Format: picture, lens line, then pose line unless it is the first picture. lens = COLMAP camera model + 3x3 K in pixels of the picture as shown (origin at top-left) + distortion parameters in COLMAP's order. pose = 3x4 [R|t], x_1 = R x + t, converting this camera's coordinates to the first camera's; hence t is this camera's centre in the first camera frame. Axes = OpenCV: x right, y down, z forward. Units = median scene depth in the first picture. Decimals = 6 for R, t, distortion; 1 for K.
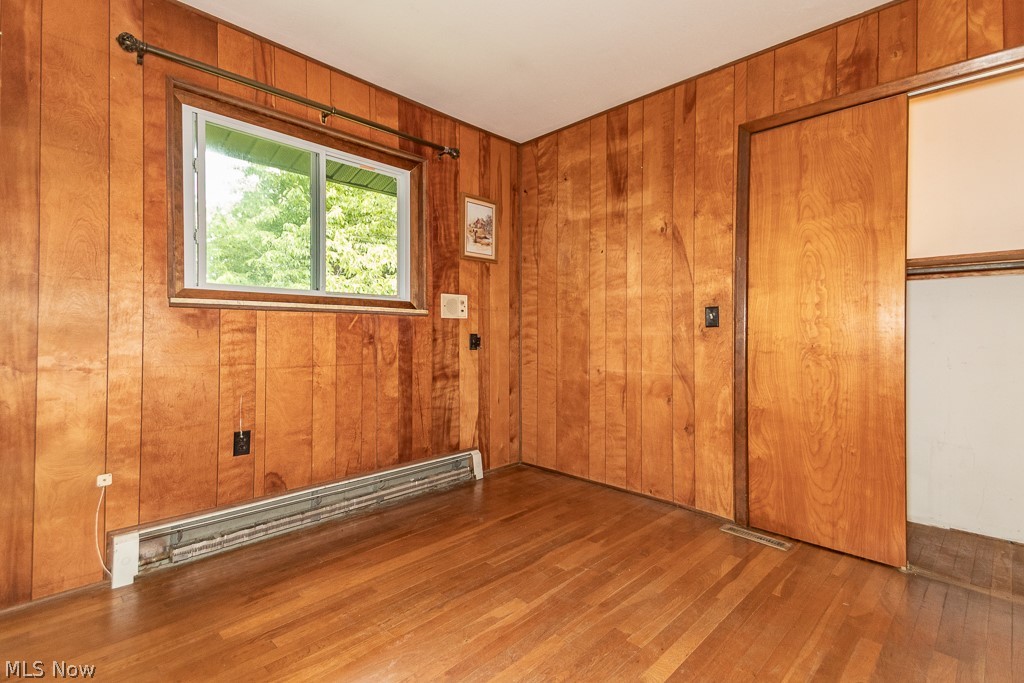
lens RADIAL K [[472.6, 0, 510.6], [0, 472.6, 337.1], [0, 0, 1]] dist [0.080160, -0.038527]
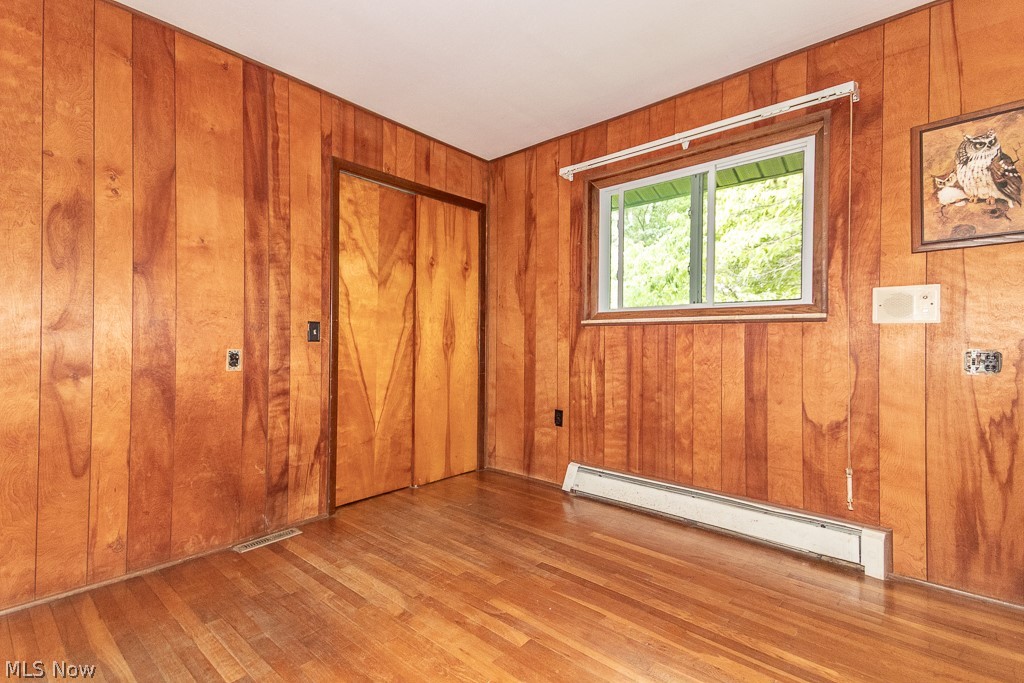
lens RADIAL K [[472.6, 0, 510.6], [0, 472.6, 337.1], [0, 0, 1]] dist [0.080160, -0.038527]
pose [[0.071802, -0.032937, -0.996875, 0.593789], [-0.018082, 0.999247, -0.034318, 0.020192], [0.997255, 0.020489, 0.071152, 0.516024]]
